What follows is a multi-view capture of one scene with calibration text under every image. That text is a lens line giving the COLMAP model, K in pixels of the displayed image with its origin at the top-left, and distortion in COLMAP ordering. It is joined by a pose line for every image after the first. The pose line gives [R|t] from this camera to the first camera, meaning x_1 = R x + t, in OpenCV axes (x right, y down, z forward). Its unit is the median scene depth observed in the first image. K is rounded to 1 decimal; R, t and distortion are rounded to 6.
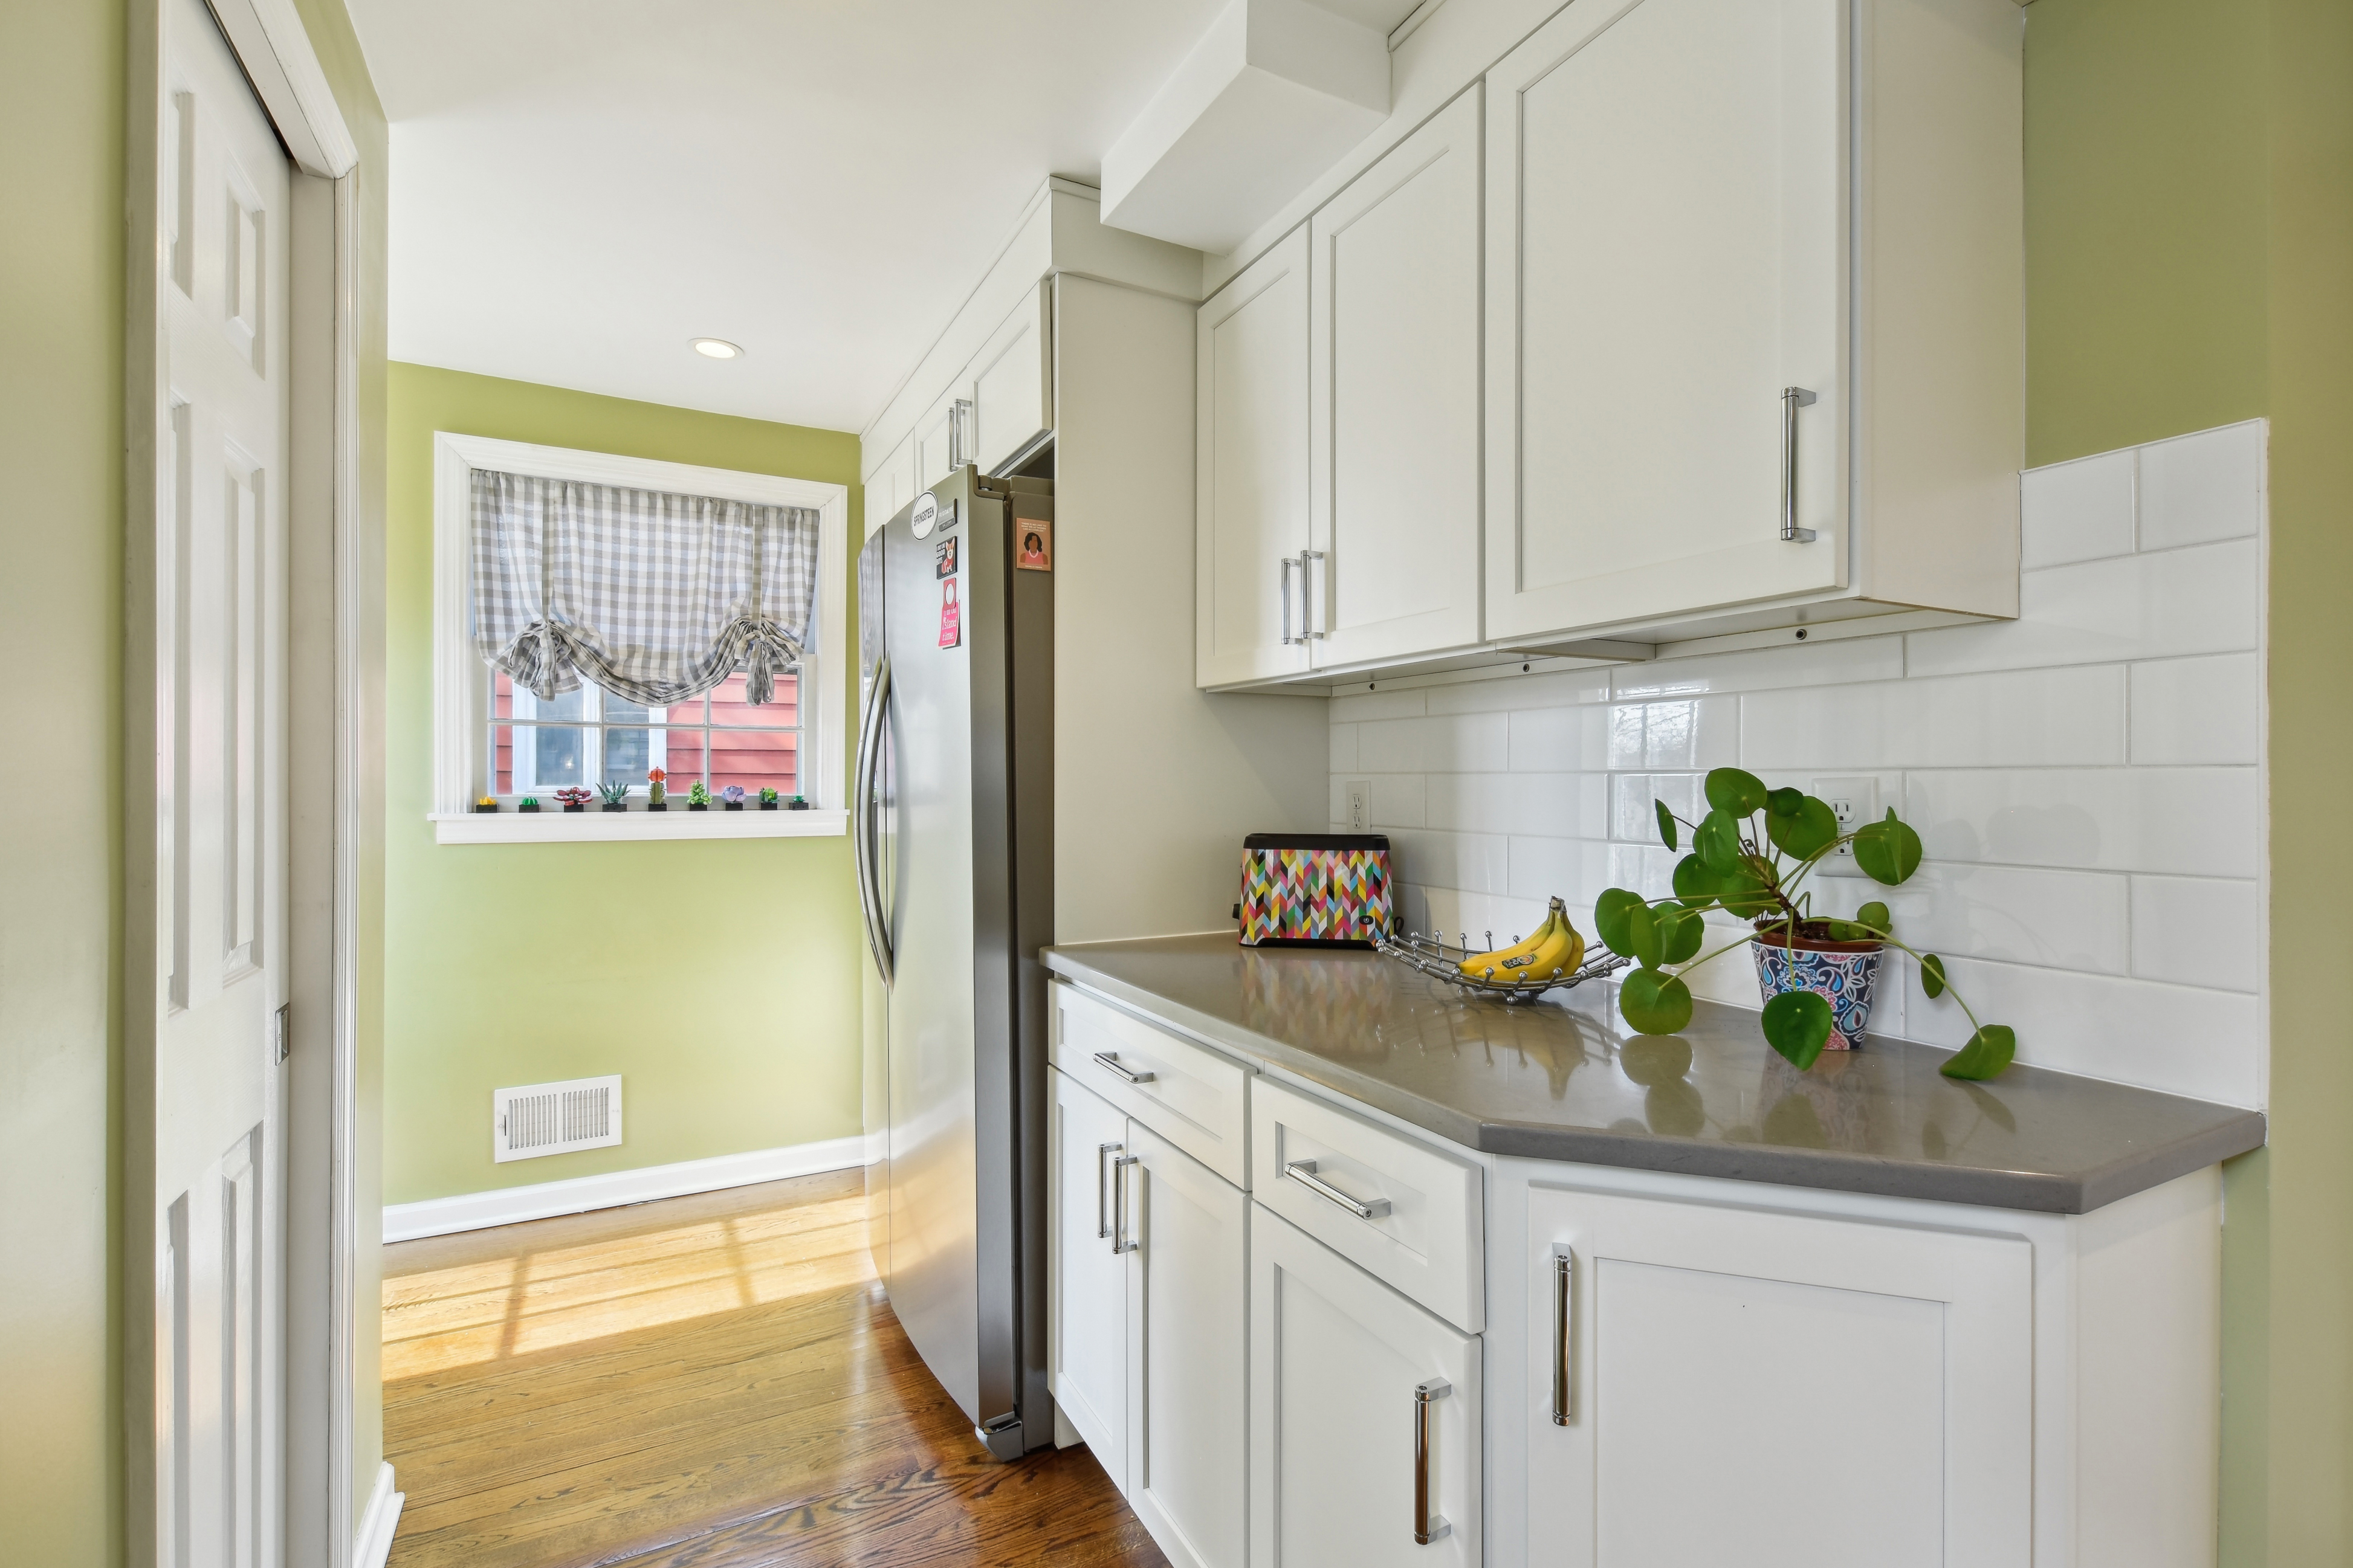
lens RADIAL K [[1059.2, 0, 1176.5], [0, 1059.2, 784.0], [0, 0, 1]] dist [0.002227, -0.000586]
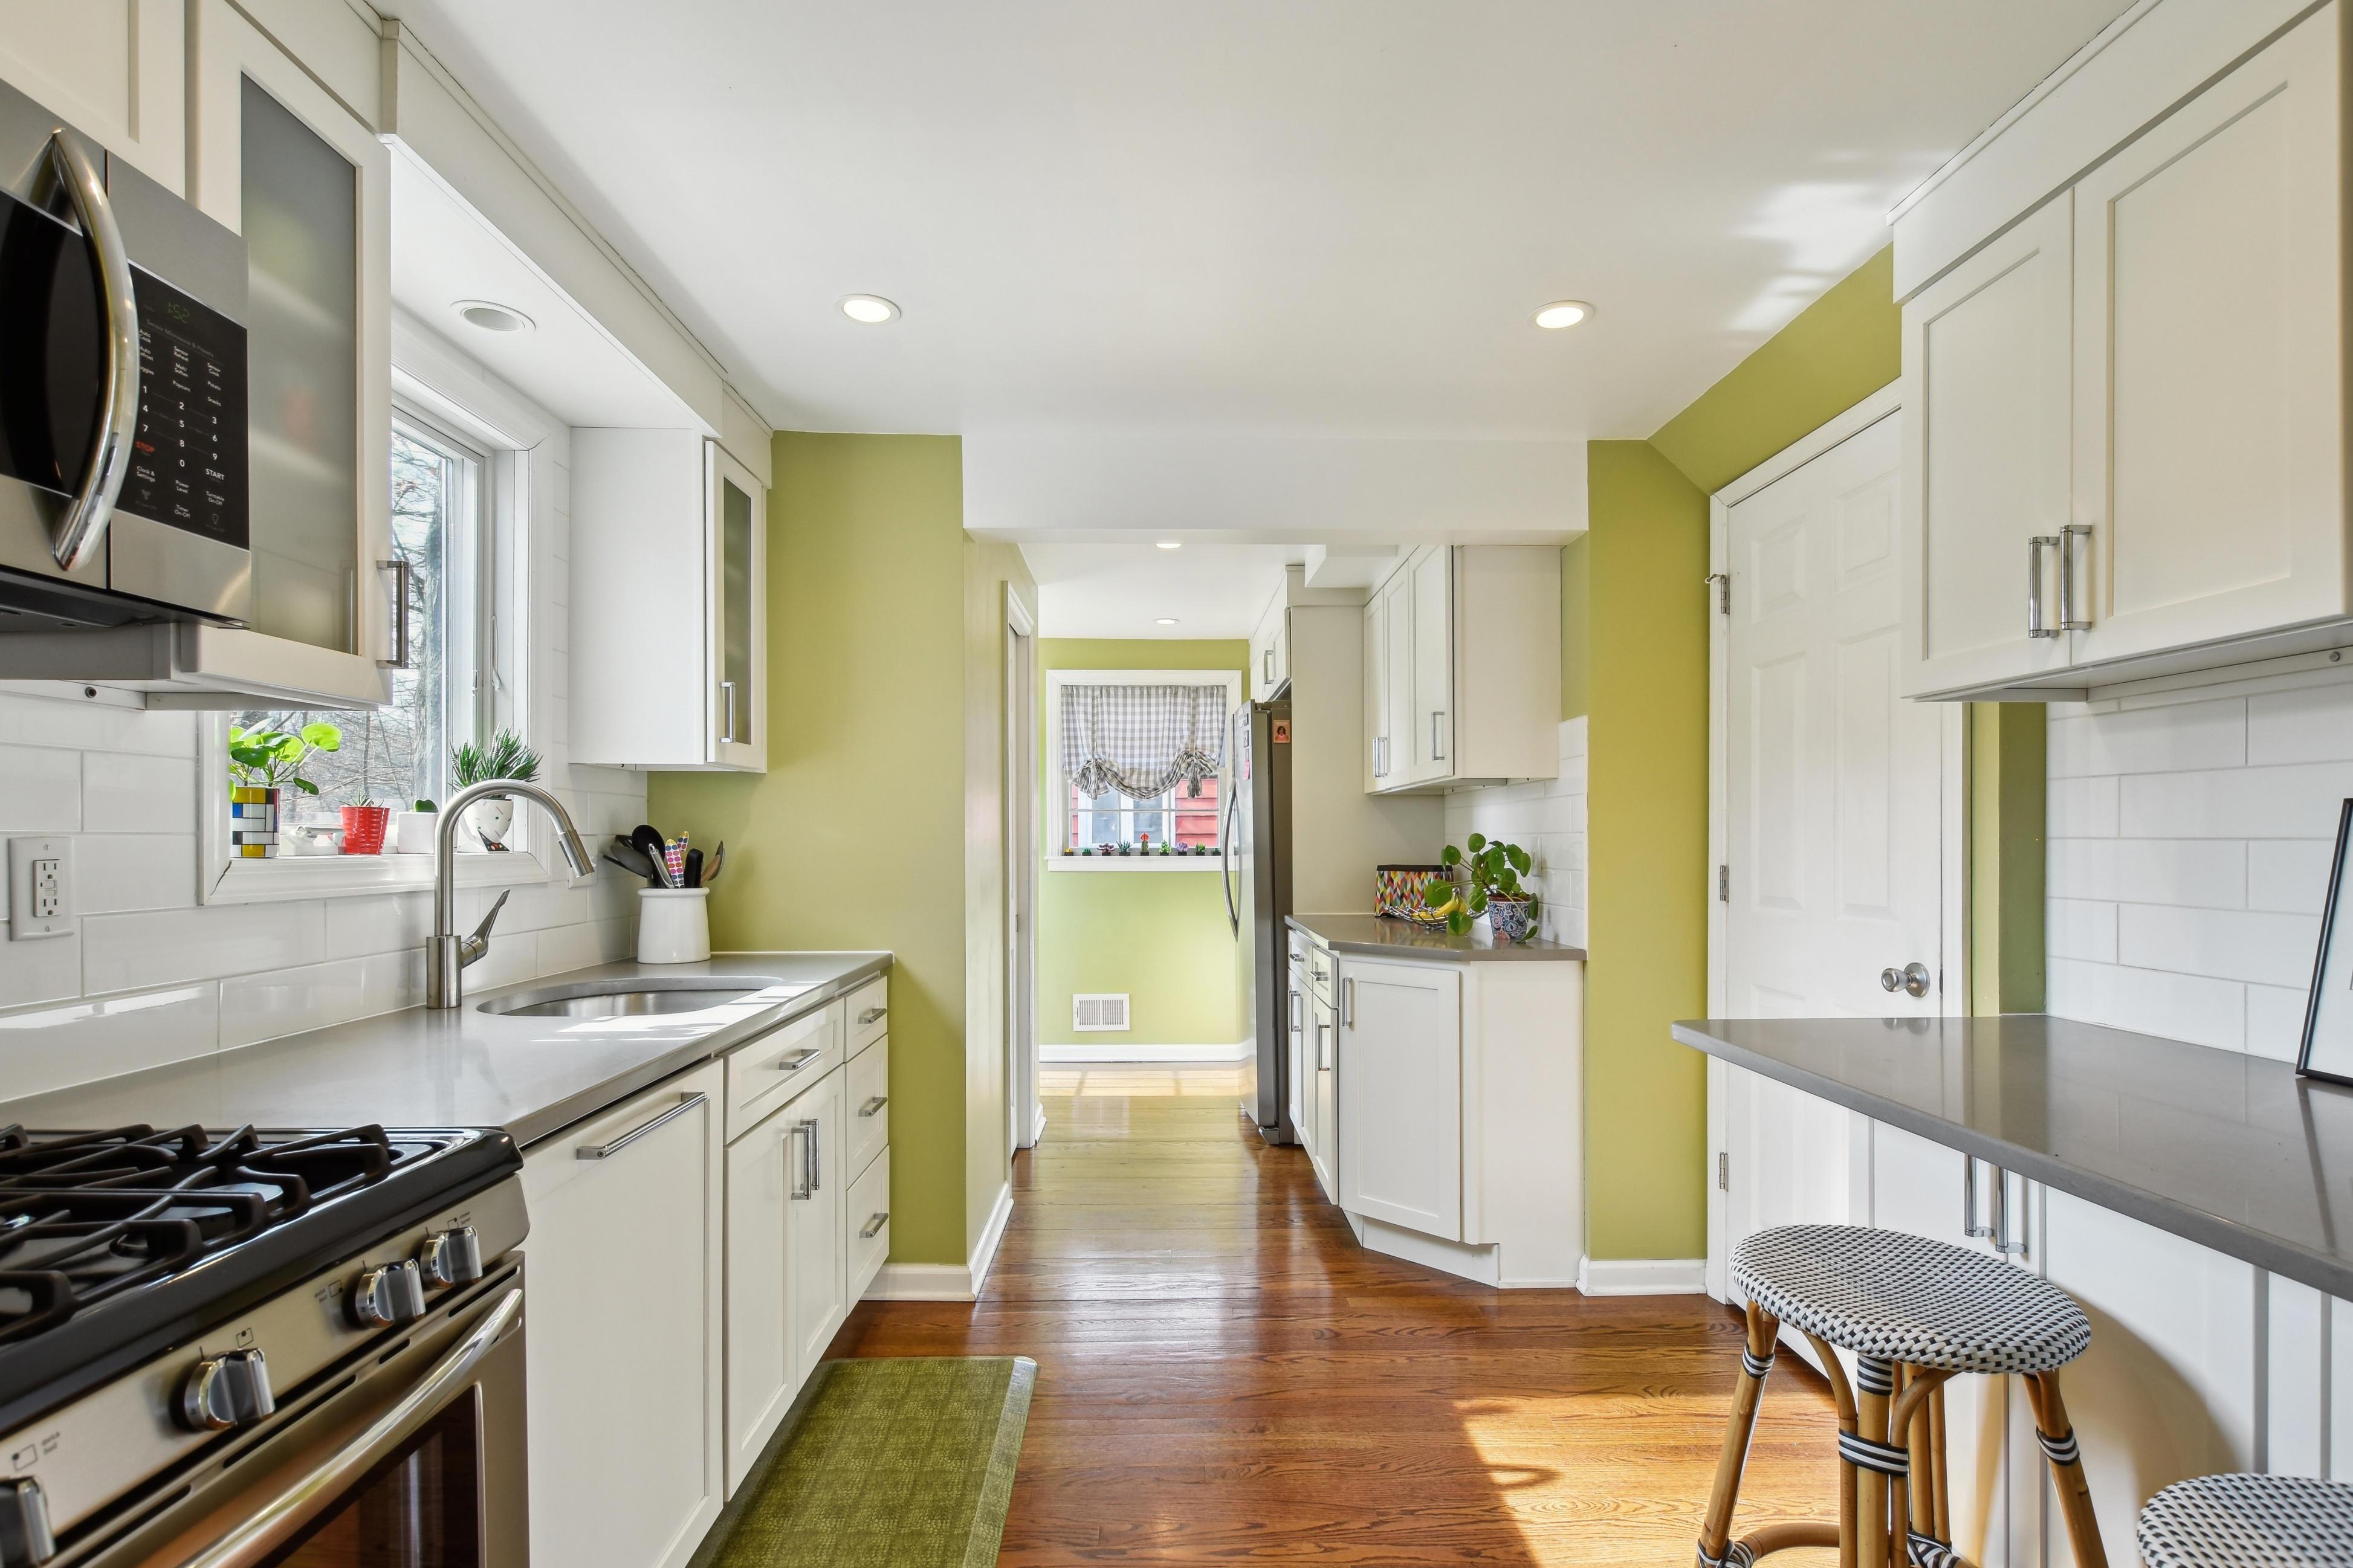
lens RADIAL K [[1036.2, 0, 1171.9], [0, 1036.2, 842.3], [0, 0, 1]] dist [0.000624, -0.000109]
pose [[0.891767, -0.003413, -0.452483, 0.434351], [0.004934, 0.999985, 0.002182, -0.001970], [0.452469, -0.004178, 0.891770, -0.697539]]
